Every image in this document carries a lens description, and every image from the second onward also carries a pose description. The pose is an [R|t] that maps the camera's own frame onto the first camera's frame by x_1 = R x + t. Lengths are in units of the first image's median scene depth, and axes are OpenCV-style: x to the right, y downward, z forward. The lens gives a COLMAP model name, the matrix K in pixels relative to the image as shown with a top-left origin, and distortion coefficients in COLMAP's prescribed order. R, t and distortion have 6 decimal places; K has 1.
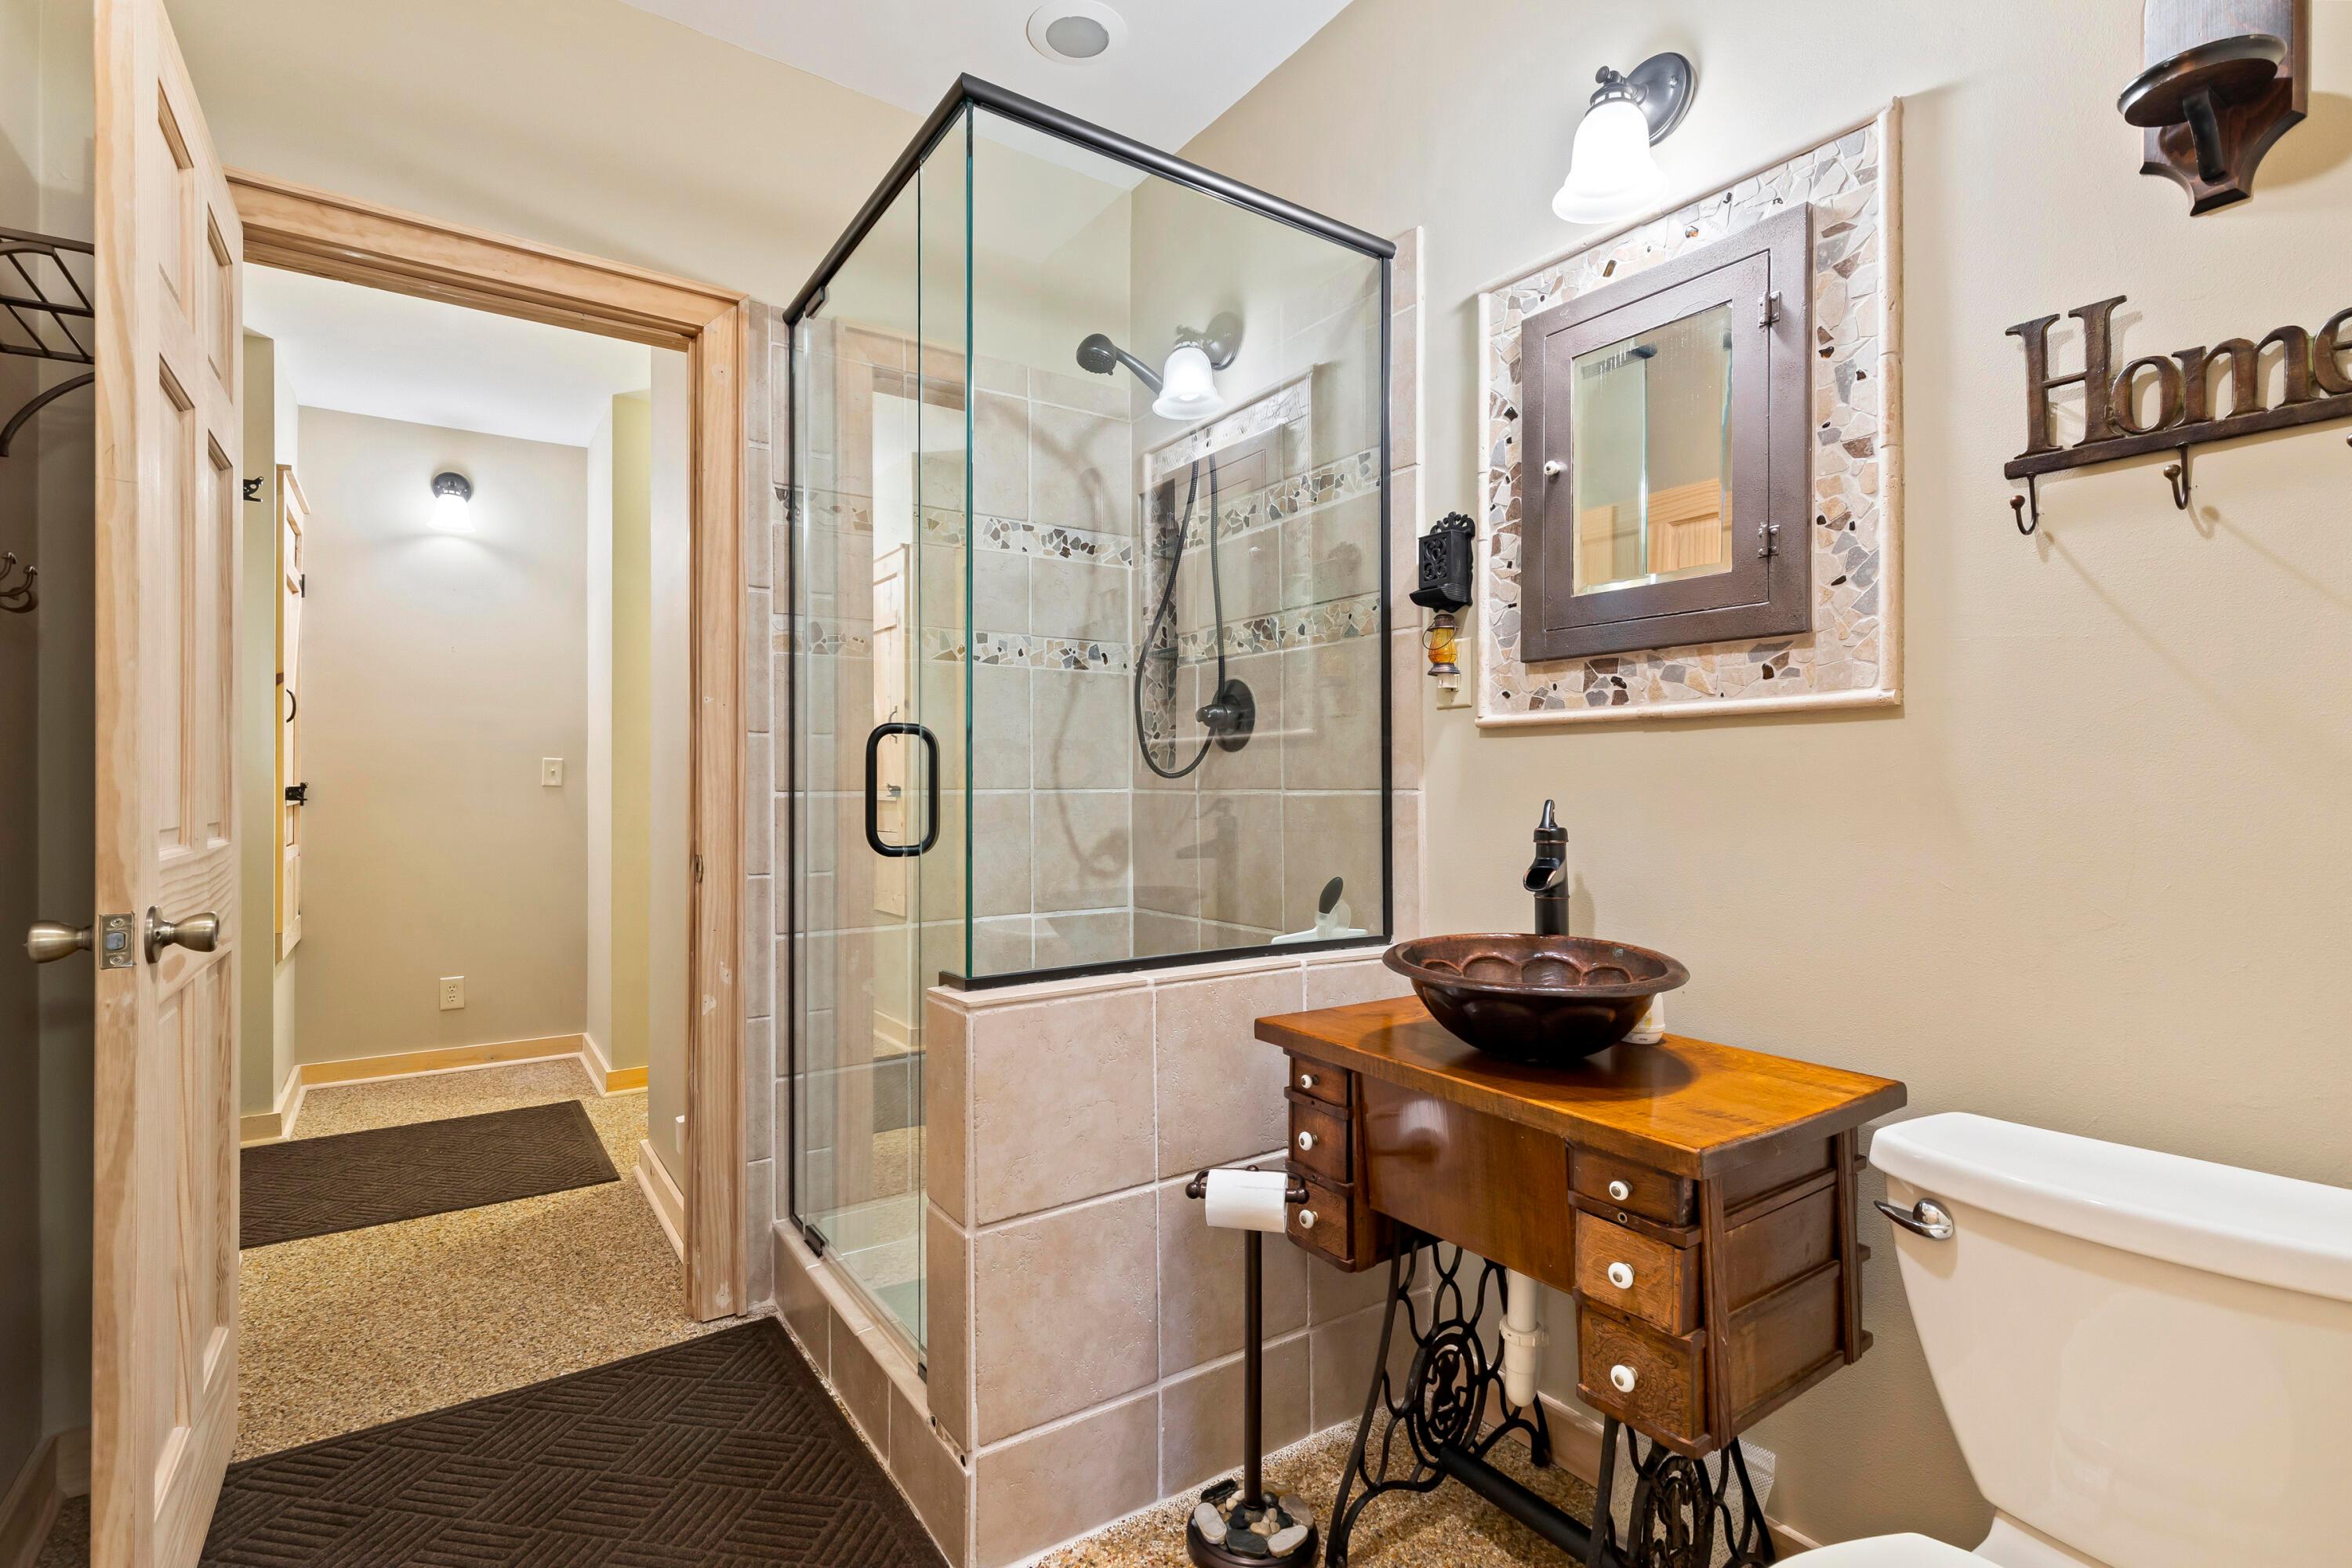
lens RADIAL K [[1095.8, 0, 1183.7], [0, 1095.8, 771.4], [0, 0, 1]] dist [0.001710, -0.000148]
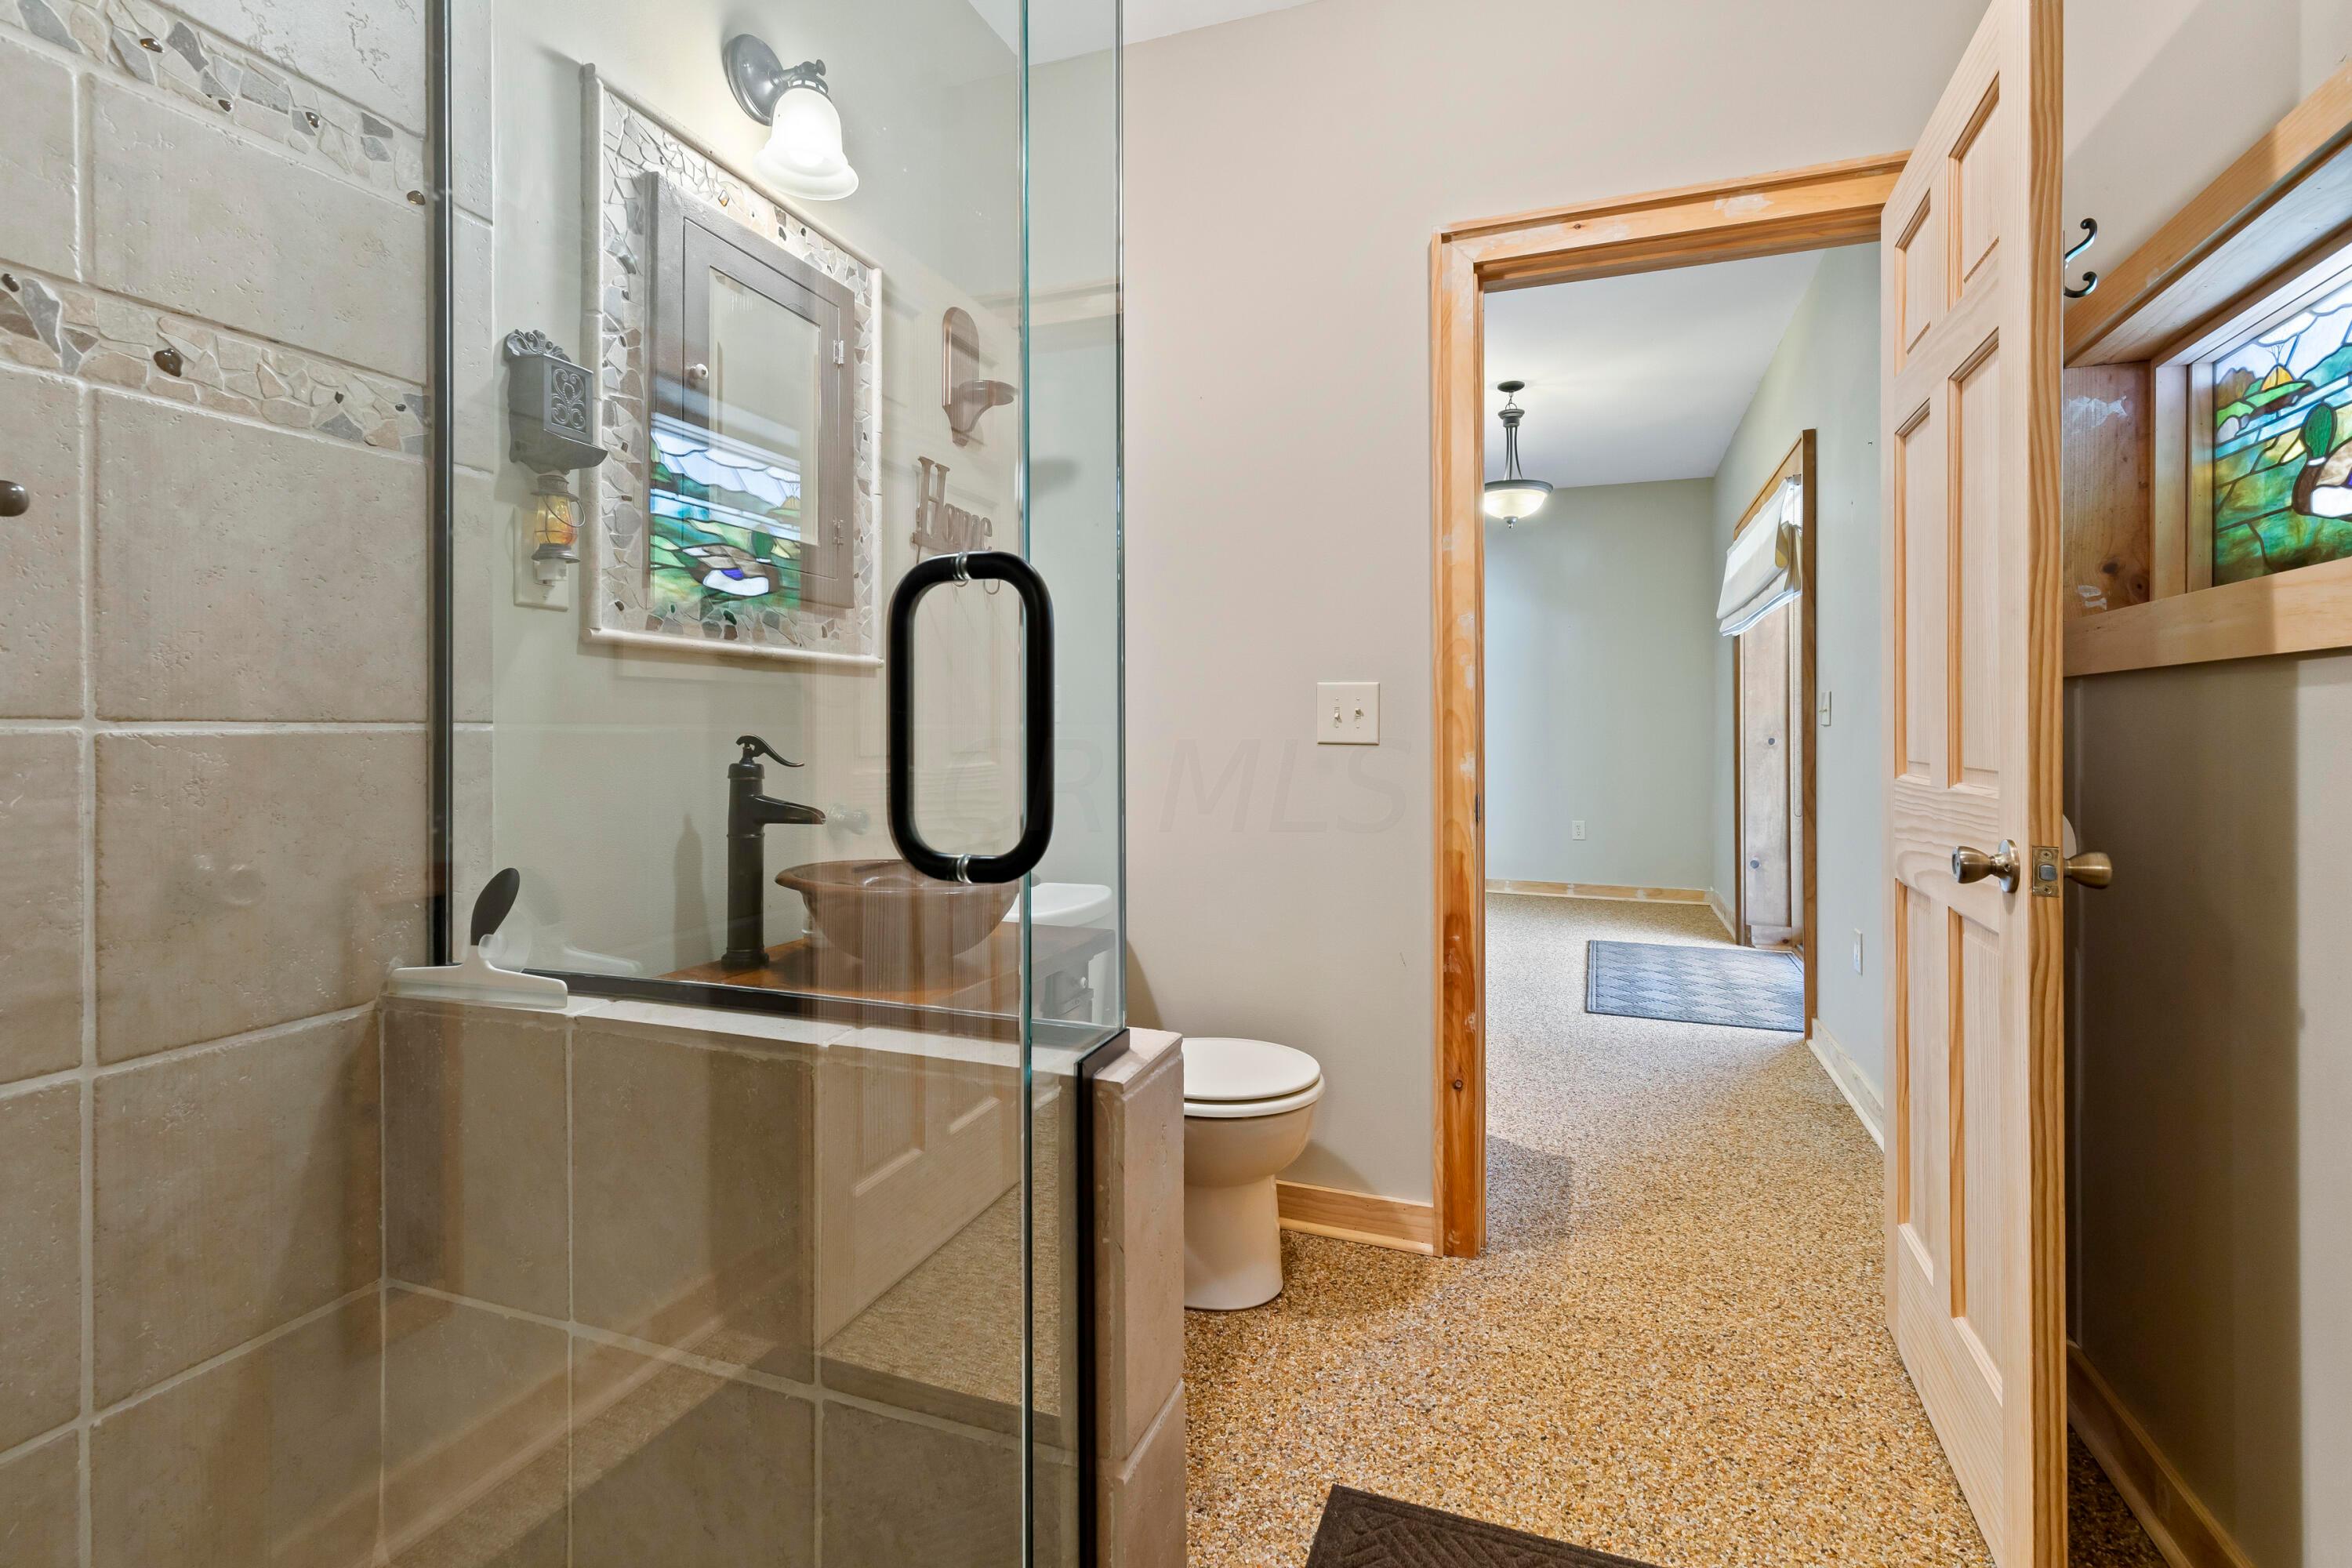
lens RADIAL K [[1092.5, 0, 1172.9], [0, 1092.5, 739.0], [0, 0, 1]] dist [0.002042, 0.000335]
pose [[-0.565739, 0.001659, 0.824583, -0.621124], [-0.002650, 0.999989, -0.003830, 0.031047], [-0.824580, -0.004352, -0.565729, 1.158741]]
